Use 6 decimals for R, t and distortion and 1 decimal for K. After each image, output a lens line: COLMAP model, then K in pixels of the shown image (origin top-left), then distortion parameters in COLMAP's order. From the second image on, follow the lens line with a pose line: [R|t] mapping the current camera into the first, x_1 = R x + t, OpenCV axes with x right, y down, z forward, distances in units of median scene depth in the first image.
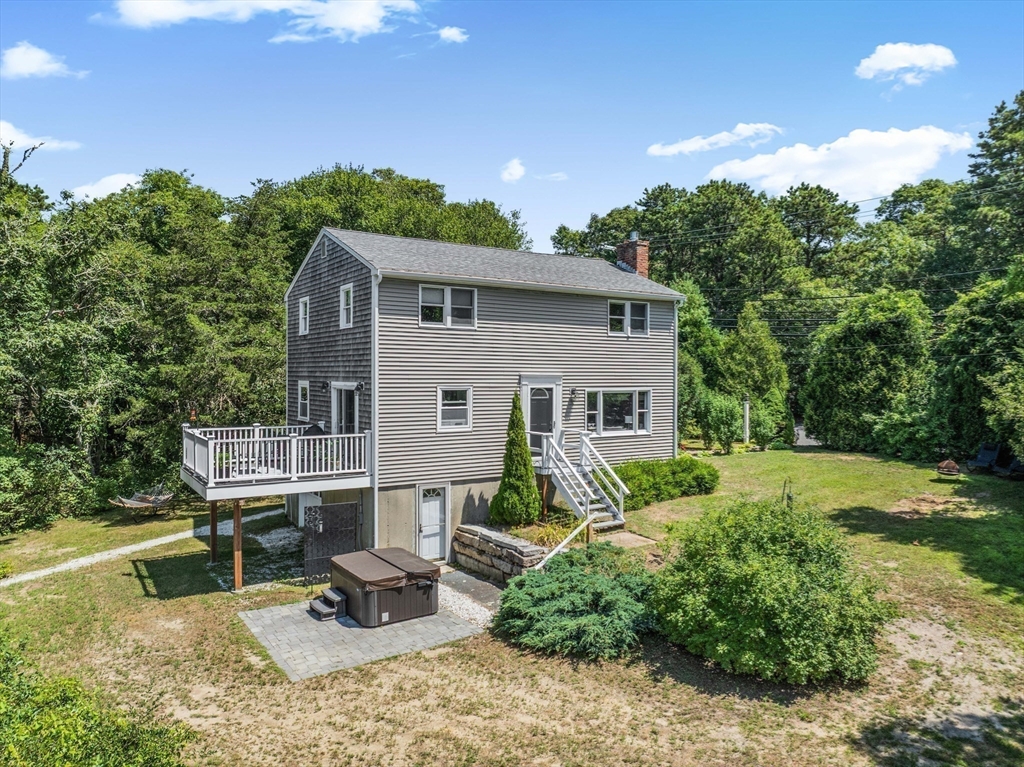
lens RADIAL K [[709.7, 0, 514.4], [0, 709.7, 380.6], [0, 0, 1]] dist [-0.040503, -0.001088]
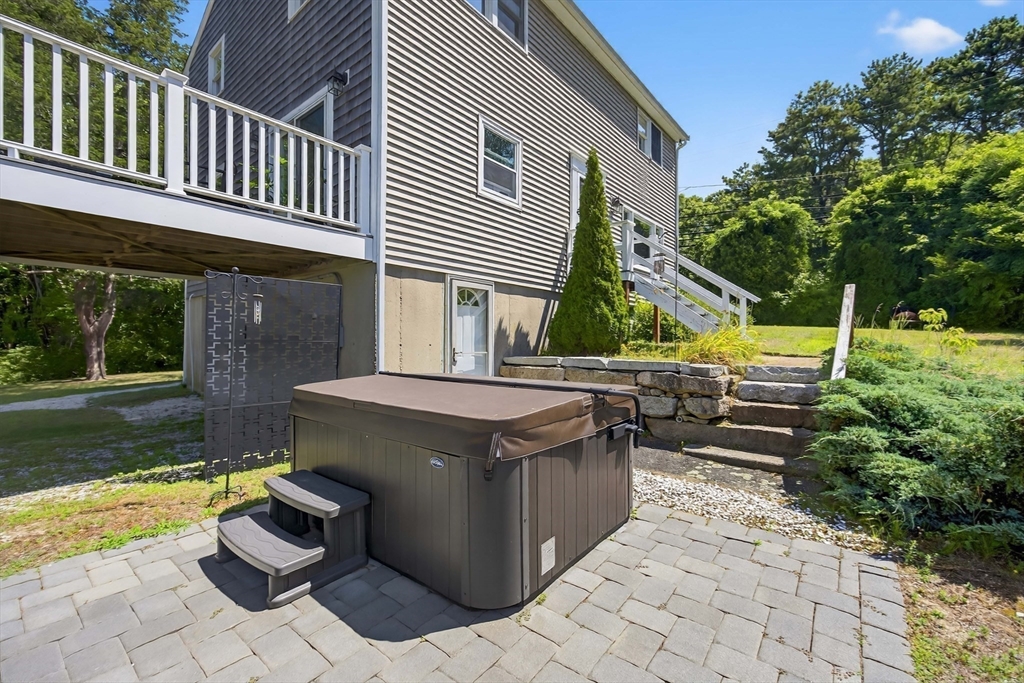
lens RADIAL K [[422.8, 0, 511.3], [0, 422.8, 343.2], [0, 0, 1]] dist [-0.002270, 0.000706]
pose [[0.951944, 0.004941, 0.306232, -0.197999], [-0.003171, 0.999975, -0.006279, 0.207046], [-0.306255, 0.005006, 0.951936, 0.690355]]
